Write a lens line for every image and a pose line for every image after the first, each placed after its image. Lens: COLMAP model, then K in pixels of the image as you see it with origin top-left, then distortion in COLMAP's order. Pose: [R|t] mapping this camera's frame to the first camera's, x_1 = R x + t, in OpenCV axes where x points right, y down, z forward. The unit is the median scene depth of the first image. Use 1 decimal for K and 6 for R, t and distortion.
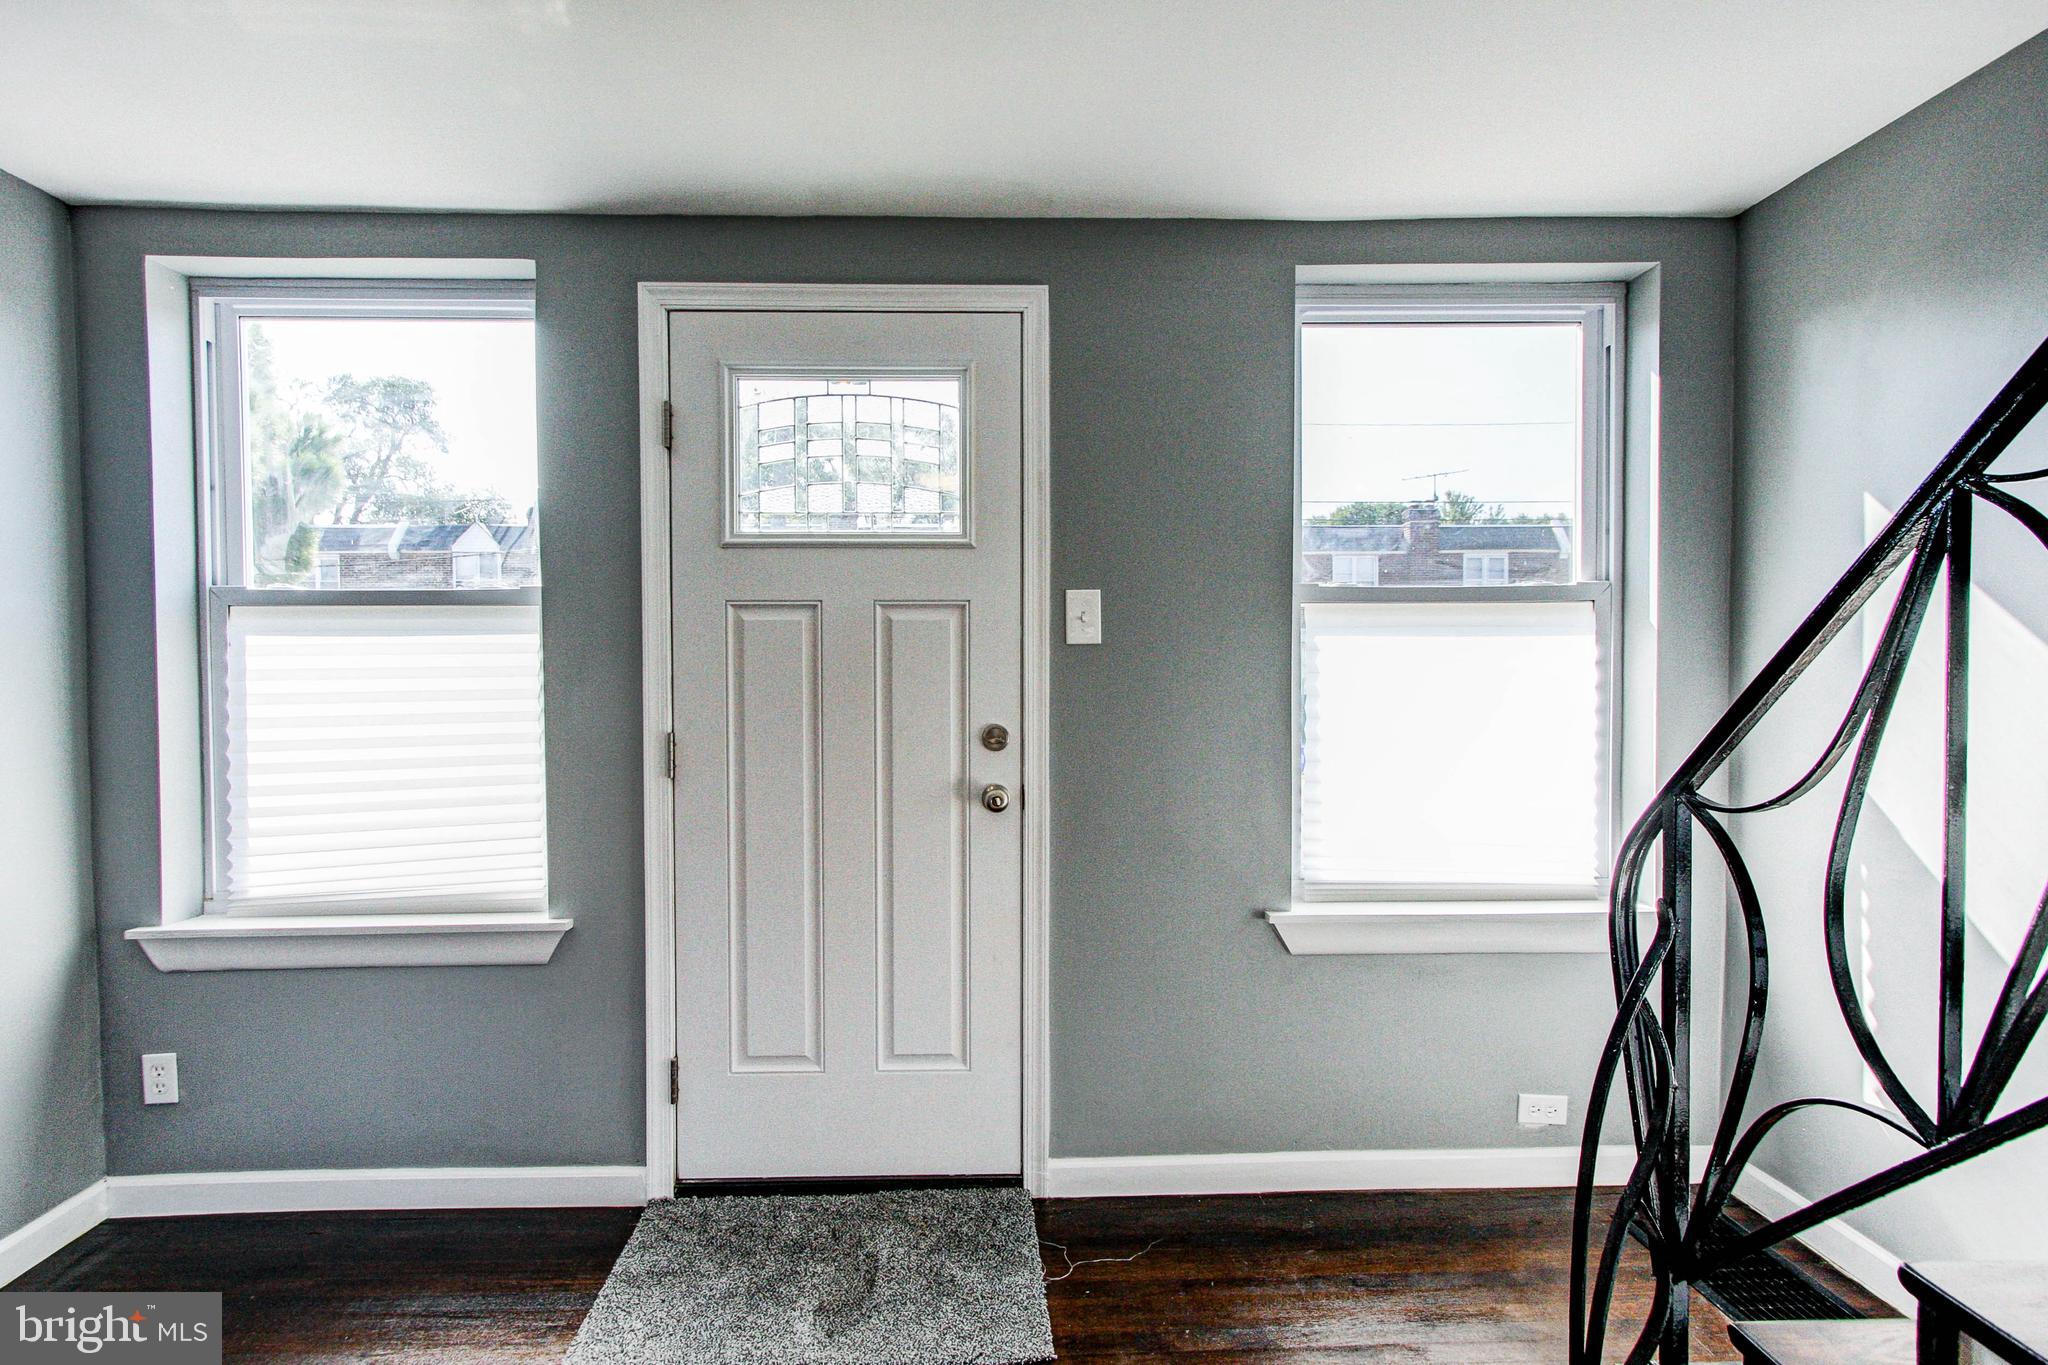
lens RADIAL K [[991.7, 0, 1004.4], [0, 991.7, 690.1], [0, 0, 1]] dist [0.002110, 0.006331]
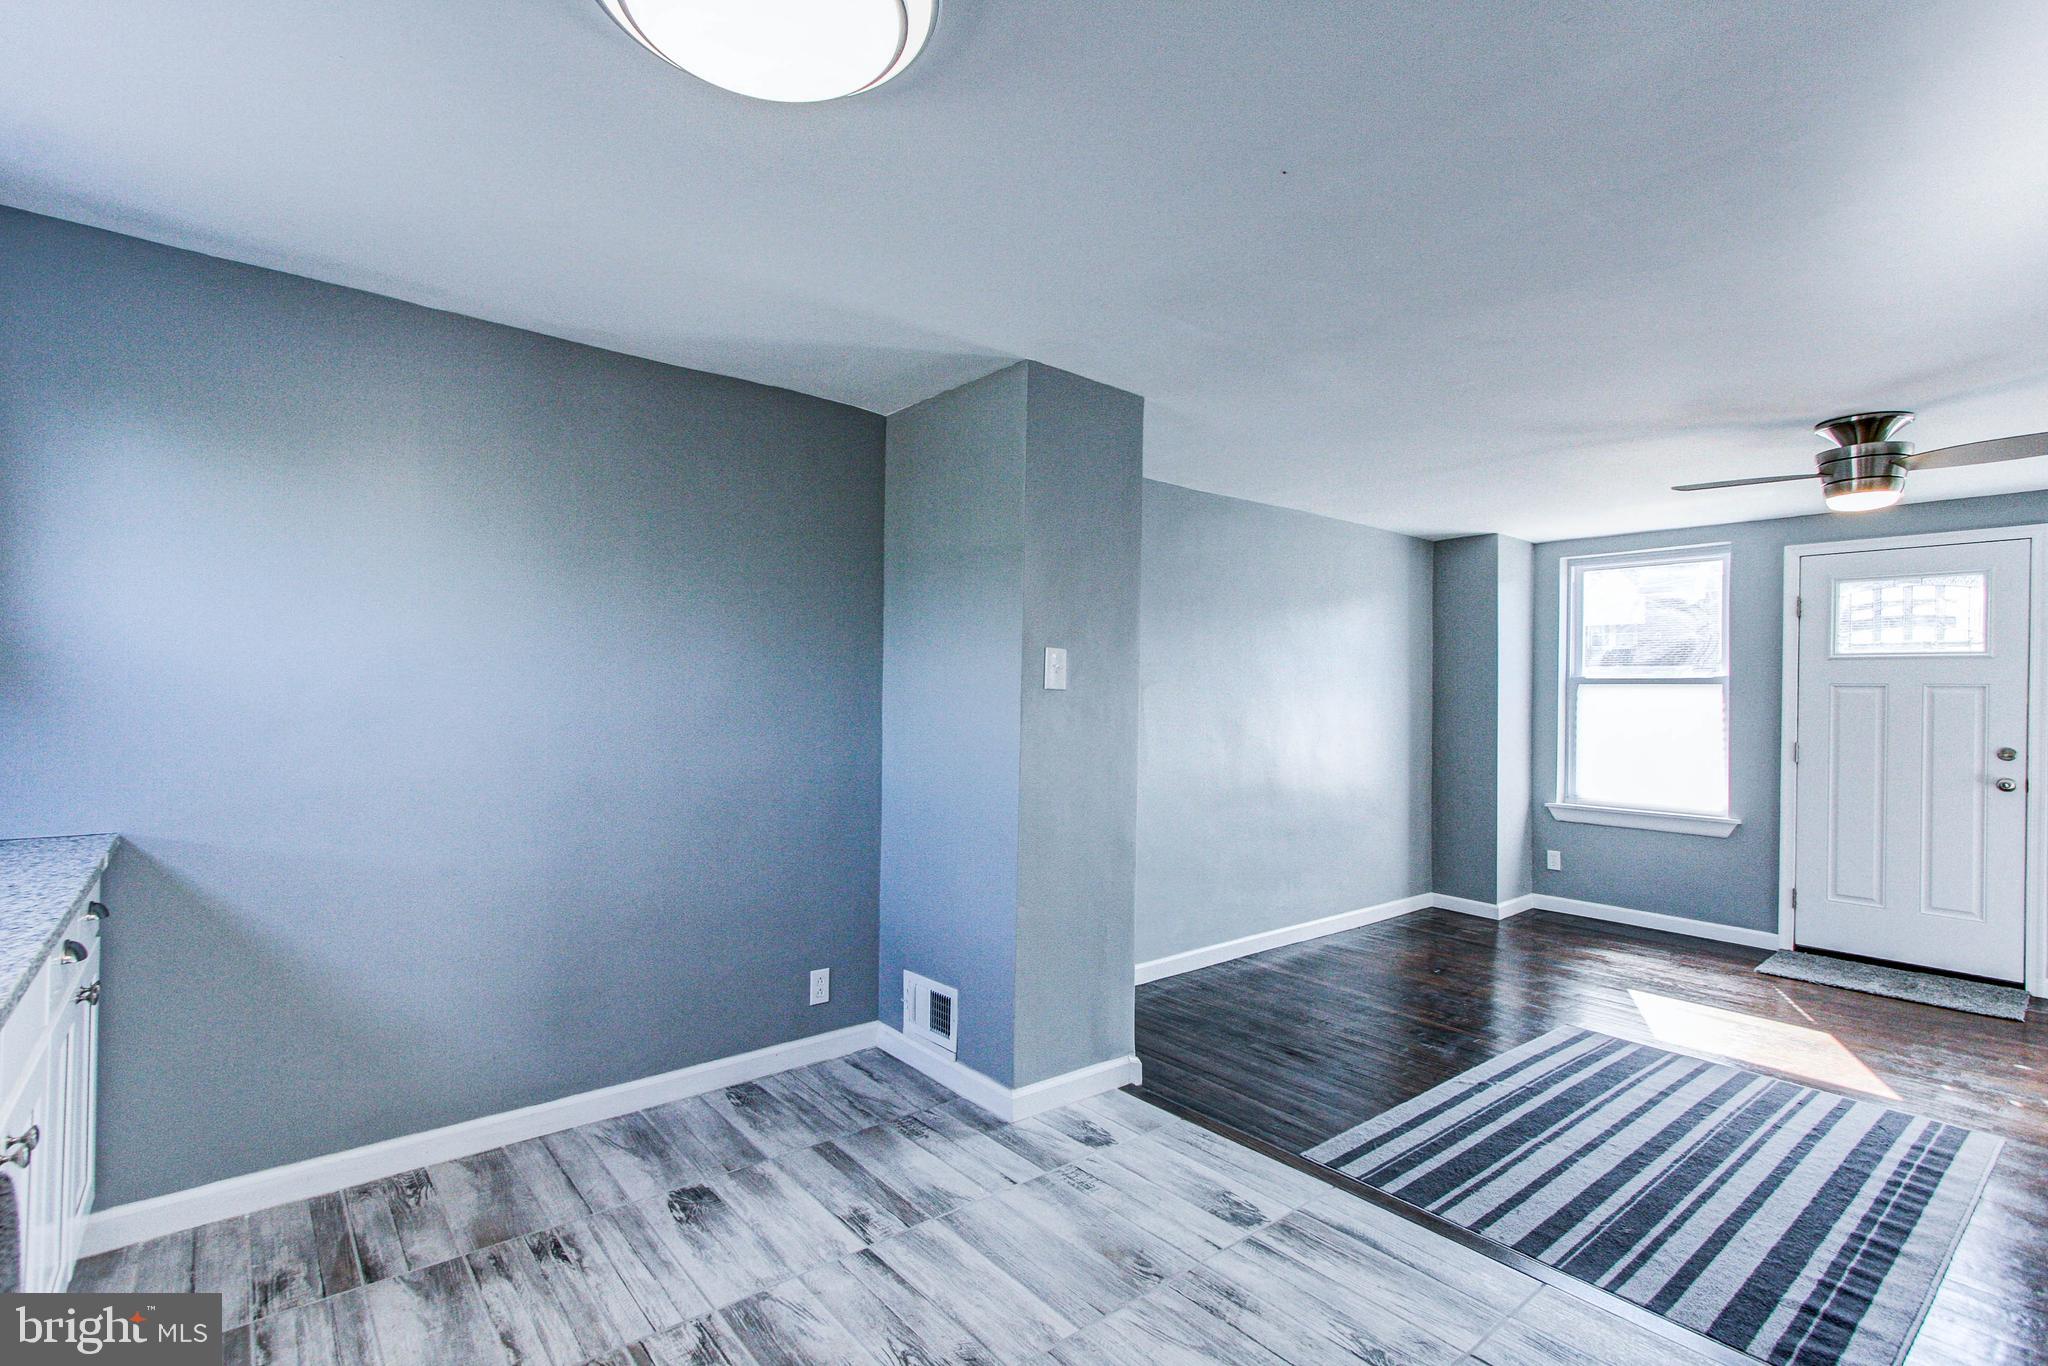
lens RADIAL K [[949.6, 0, 1006.1], [0, 949.6, 686.4], [0, 0, 1]] dist [0.002300, 0.001050]
pose [[0.610880, 0.008244, -0.791680, 0.274025], [-0.036169, 0.999192, -0.017504, 0.018886], [0.790897, 0.039327, 0.610685, -1.731442]]
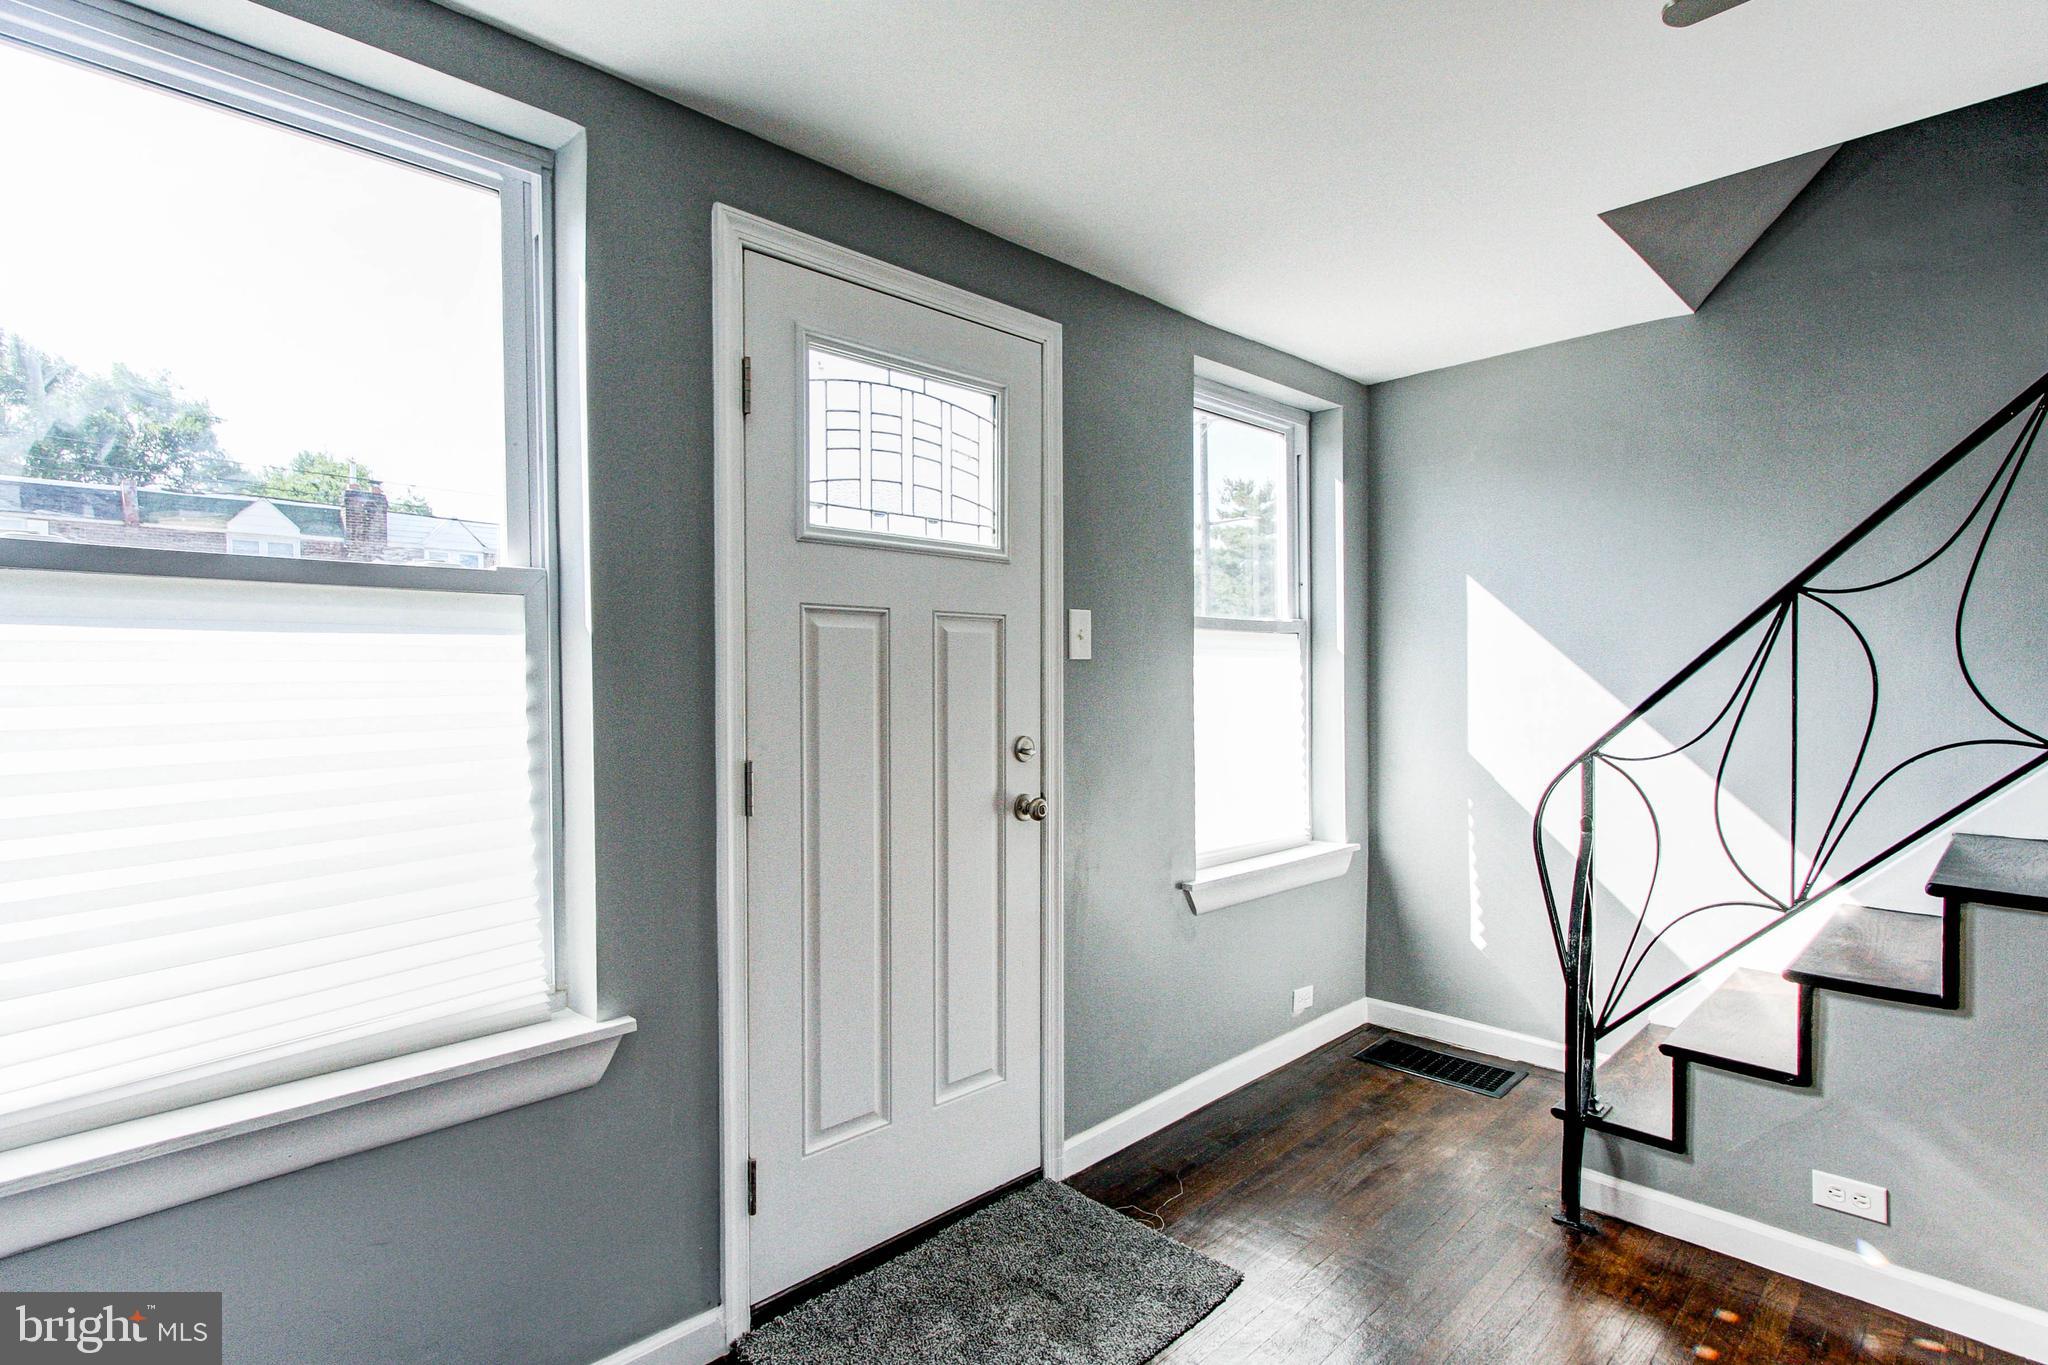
lens RADIAL K [[1016.7, 0, 1005.1], [0, 1016.7, 694.5], [0, 0, 1]] dist [0.003705, 0.000803]
pose [[0.735773, -0.010825, 0.677142, -0.740970], [0.017840, 0.999835, -0.003400, -0.005258], [-0.676993, 0.014582, 0.735845, 0.235418]]
